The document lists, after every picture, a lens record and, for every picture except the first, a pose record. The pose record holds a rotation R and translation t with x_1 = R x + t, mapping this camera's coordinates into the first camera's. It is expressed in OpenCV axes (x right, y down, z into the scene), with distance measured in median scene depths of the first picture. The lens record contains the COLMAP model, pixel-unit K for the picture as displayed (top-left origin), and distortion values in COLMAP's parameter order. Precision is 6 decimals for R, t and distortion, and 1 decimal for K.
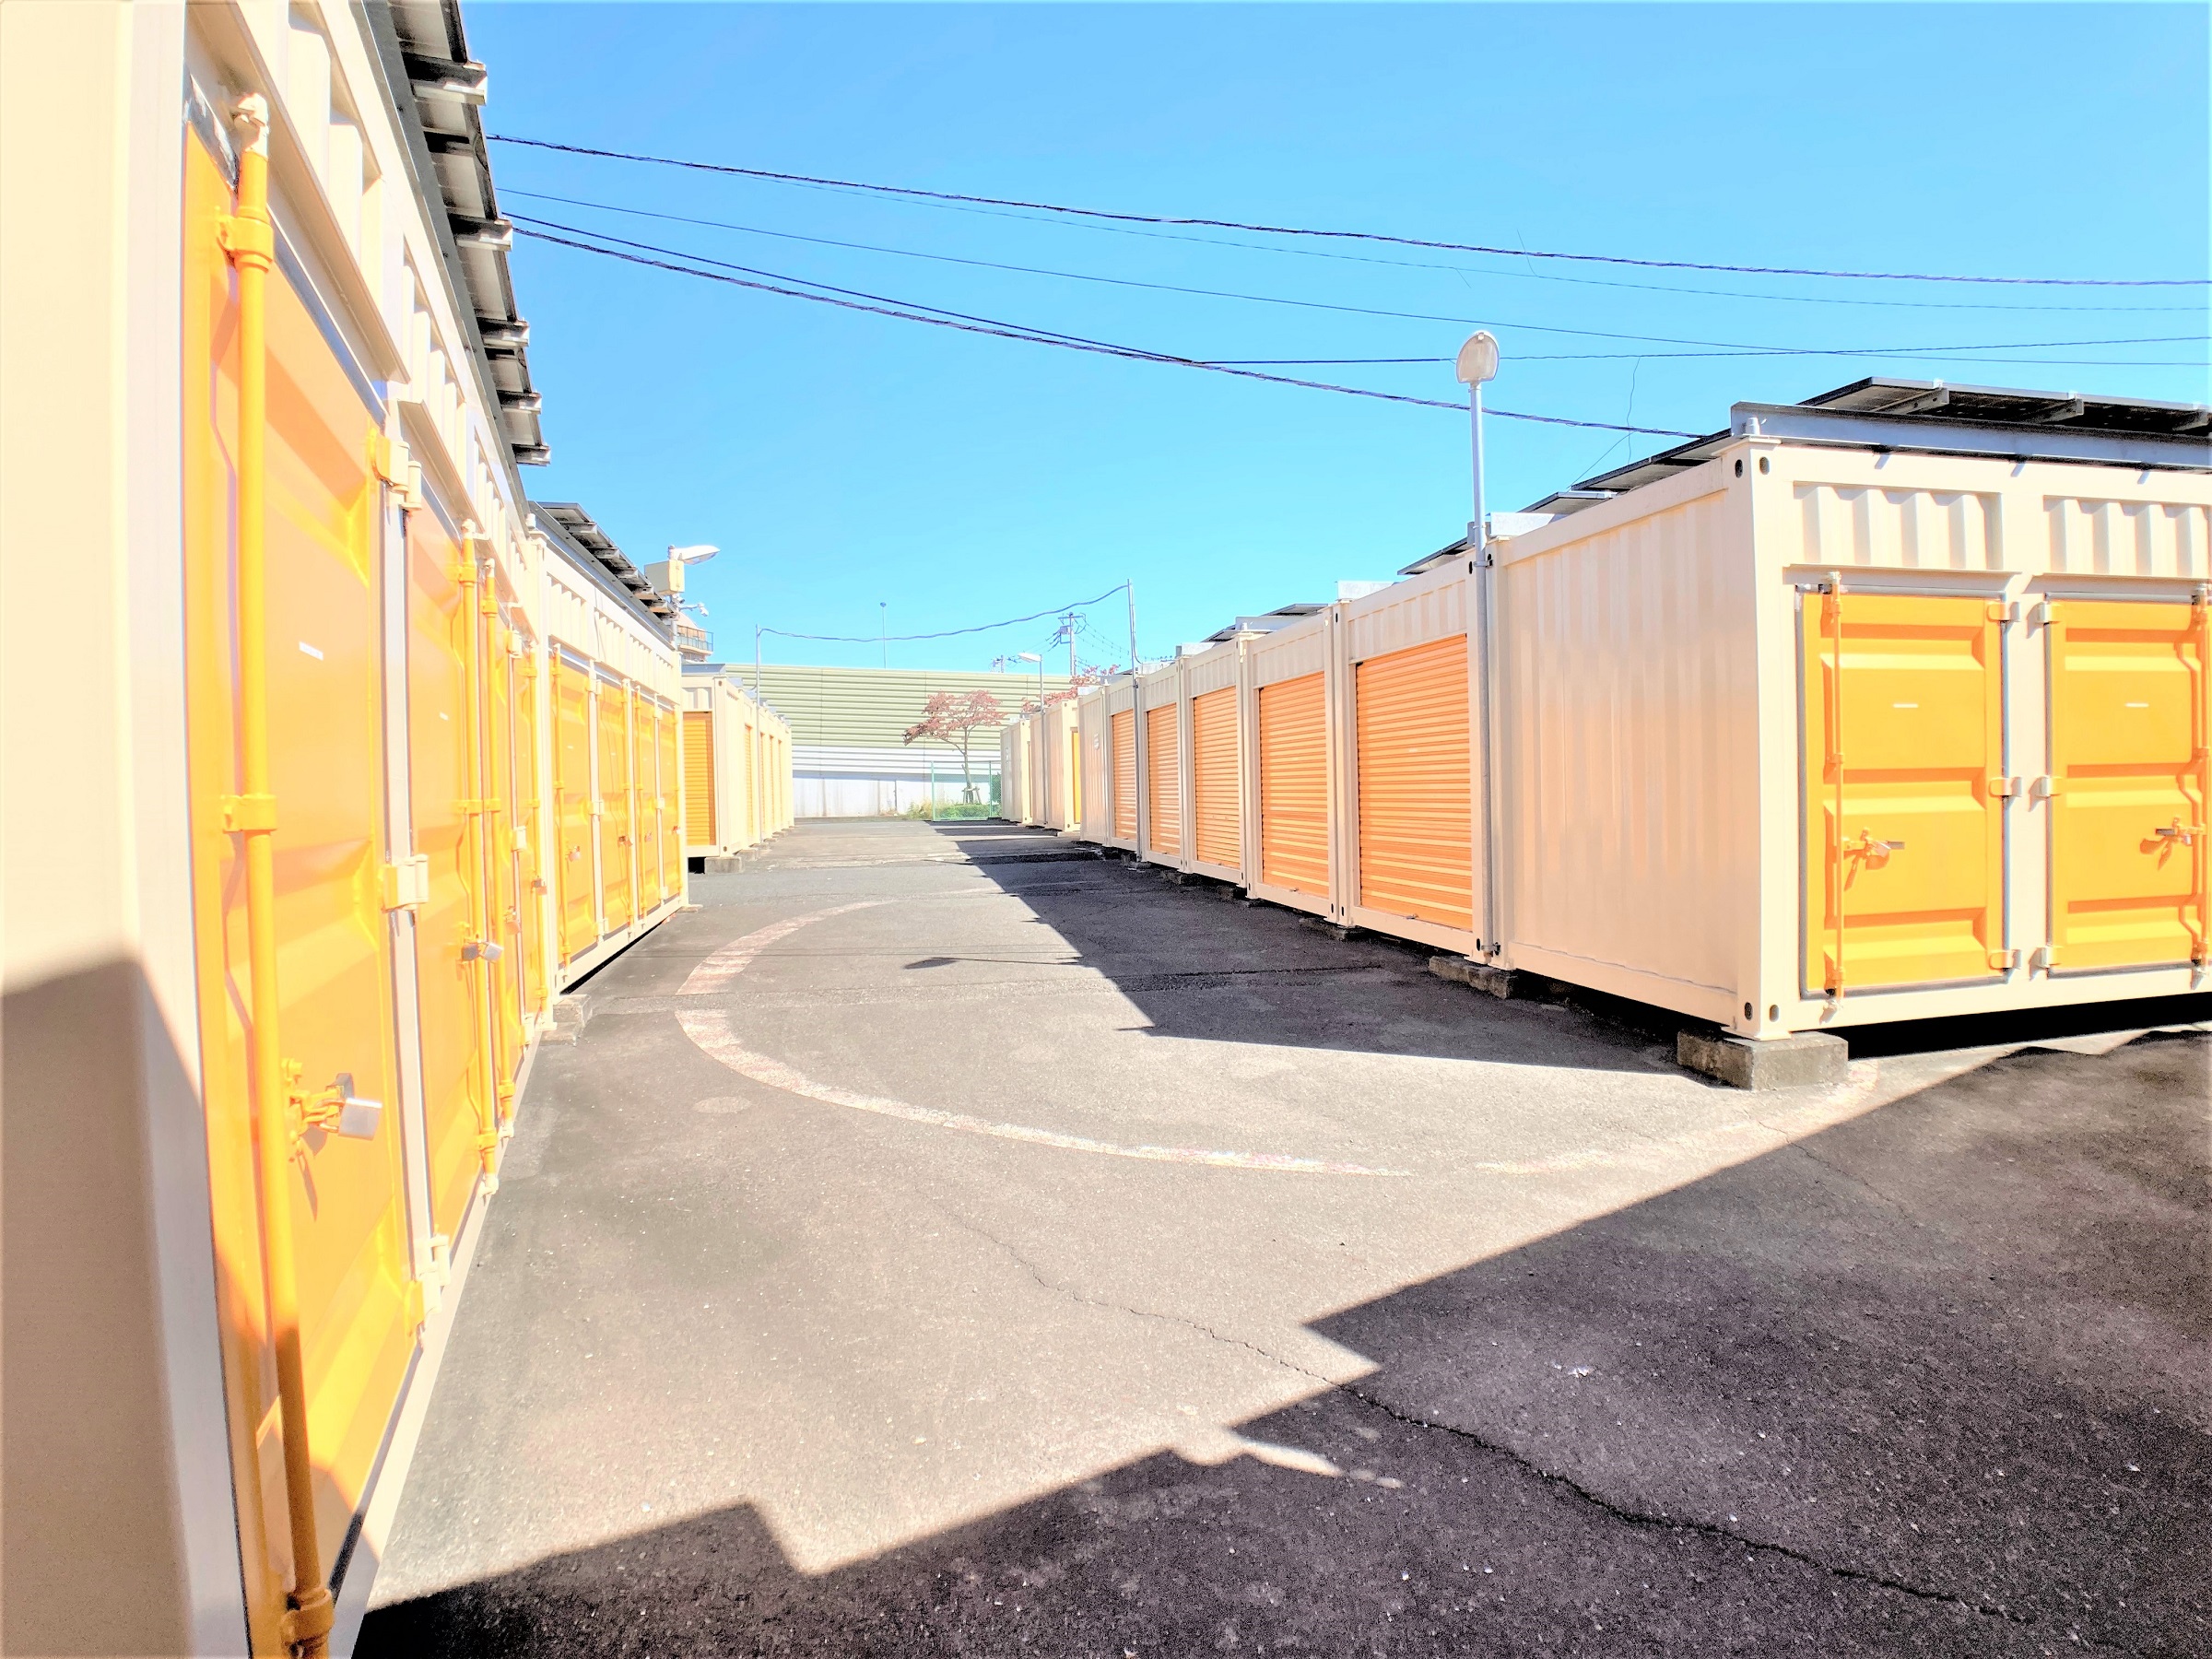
lens RADIAL K [[1238.9, 0, 1106.0], [0, 1238.9, 829.5], [0, 0, 1]] dist [-0.084536, -0.001637]
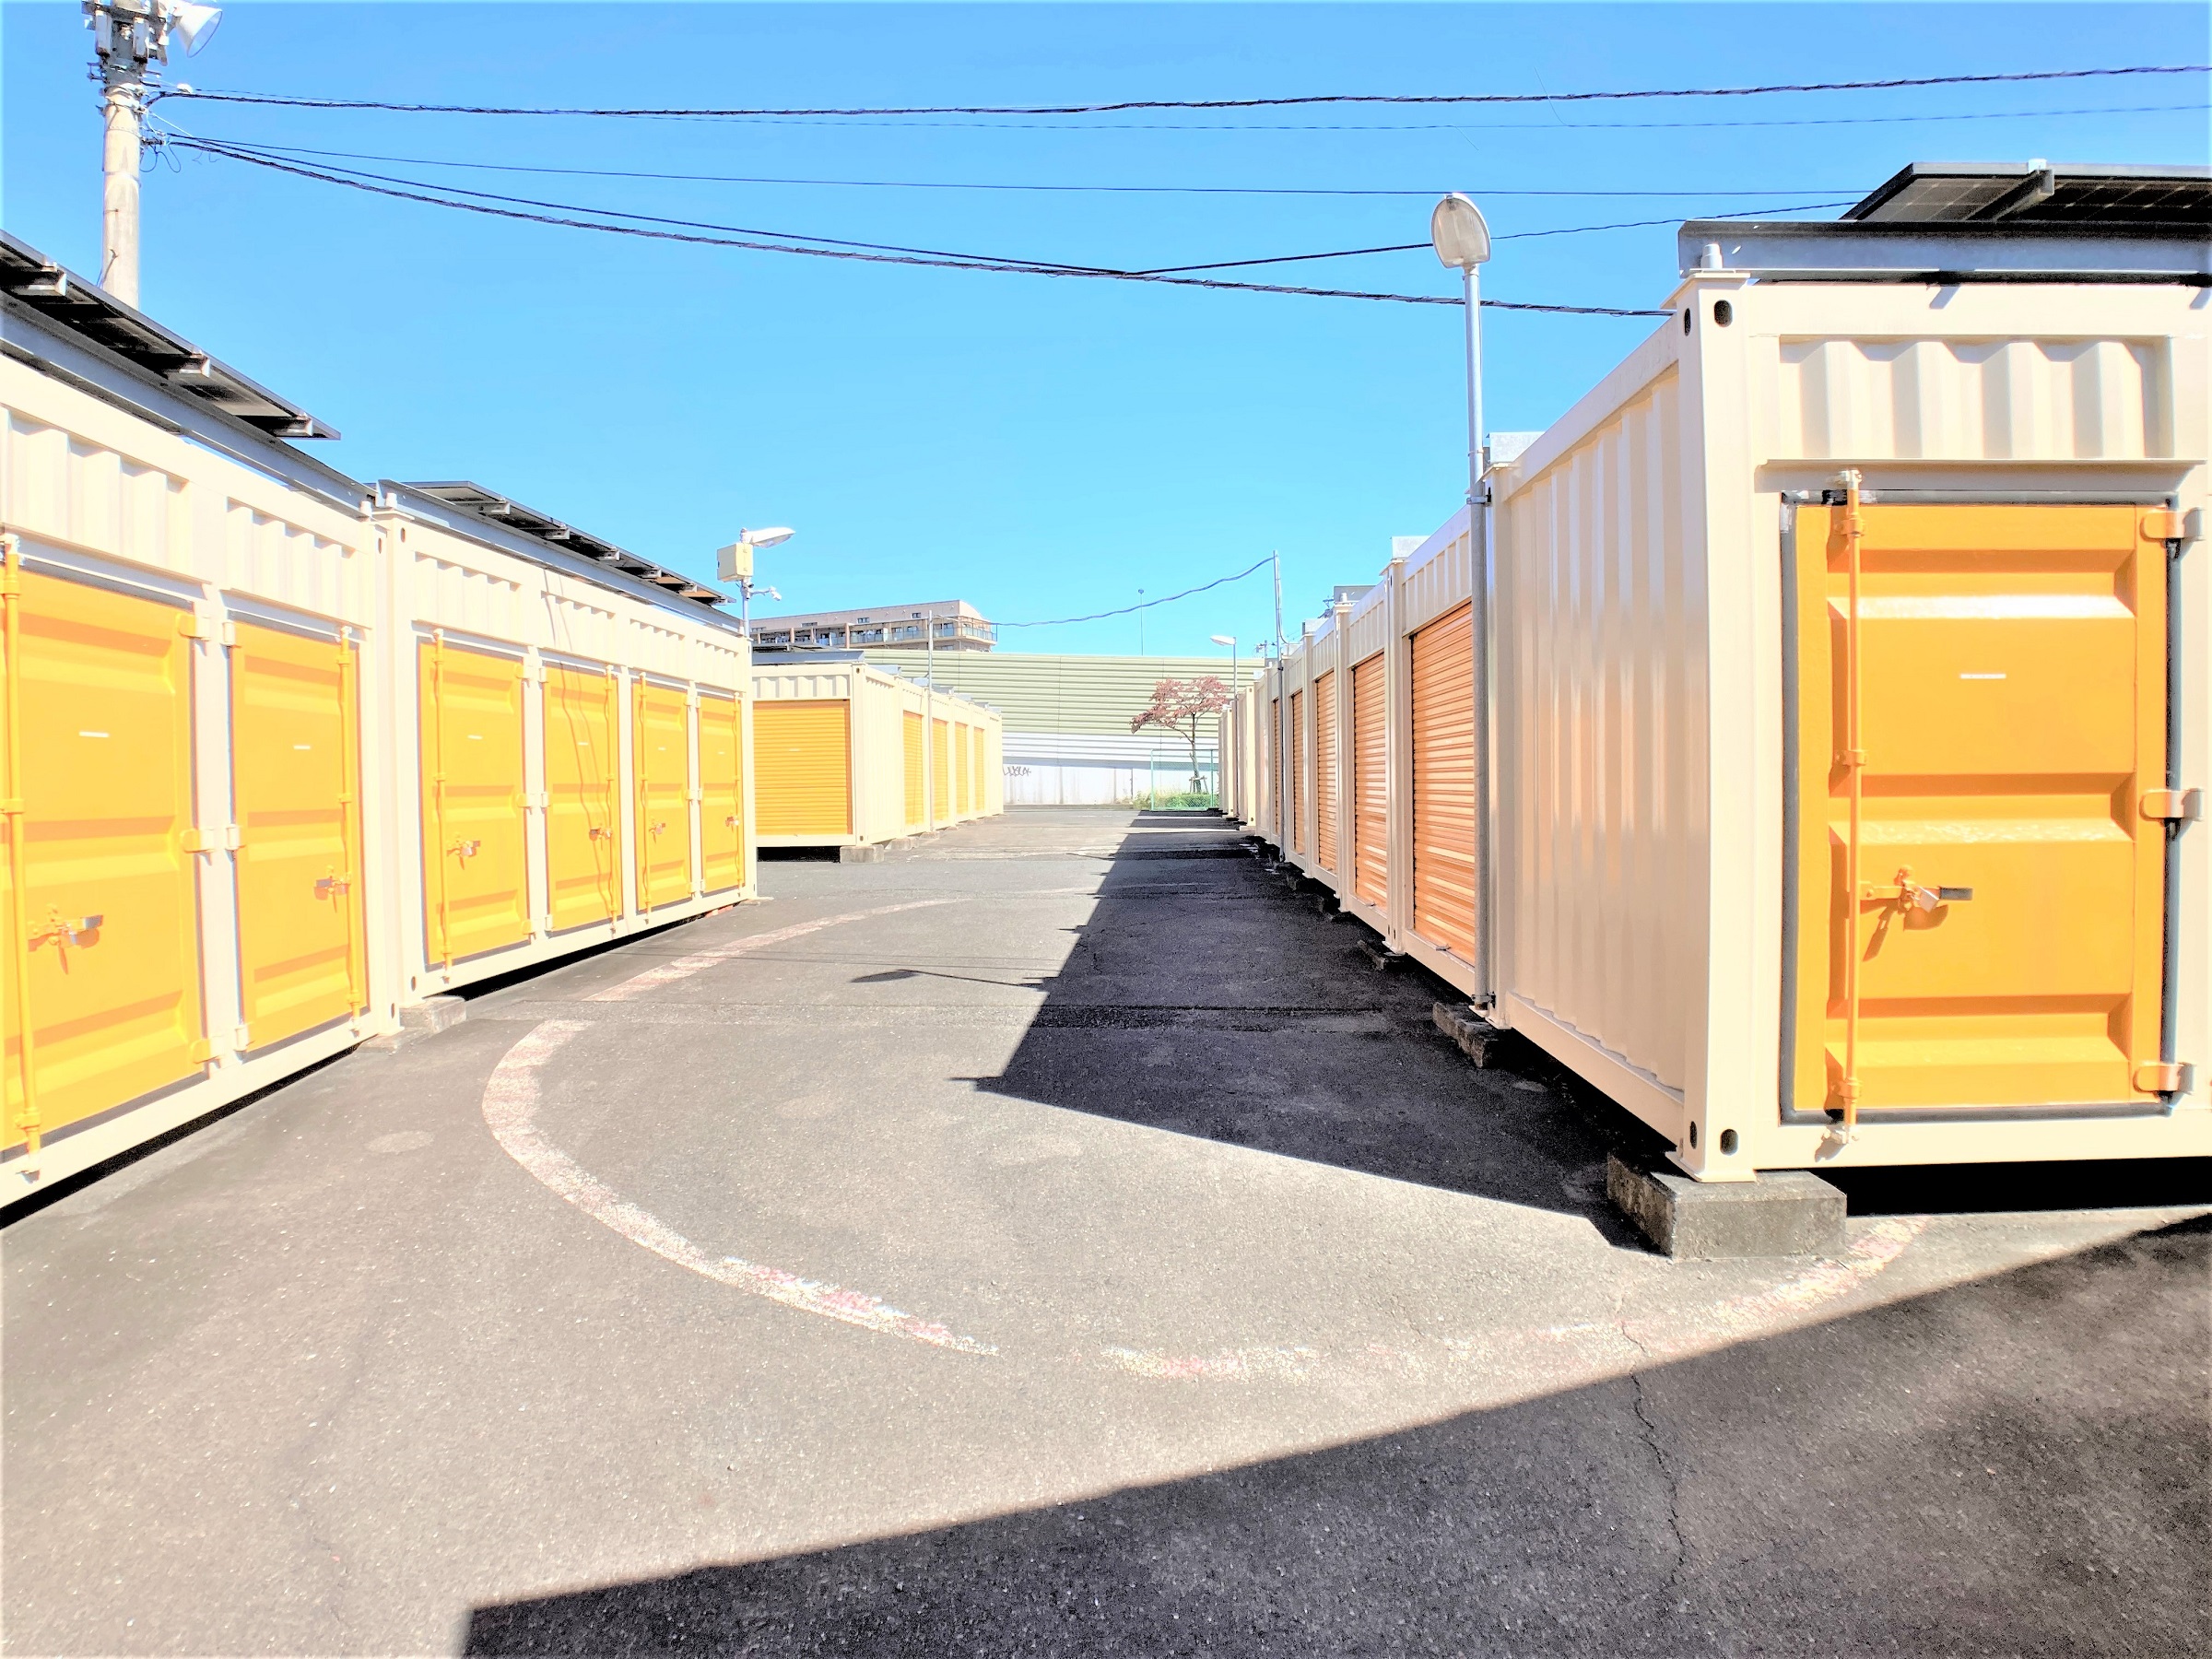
lens RADIAL K [[1239.4, 0, 1107.7], [0, 1239.4, 825.7], [0, 0, 1]] dist [-0.083920, 0.009902]
pose [[0.969772, 0.019797, -0.243210, 0.374323], [-0.018036, 0.999793, 0.009466, -0.021148], [0.243347, -0.004793, 0.969927, 0.268354]]
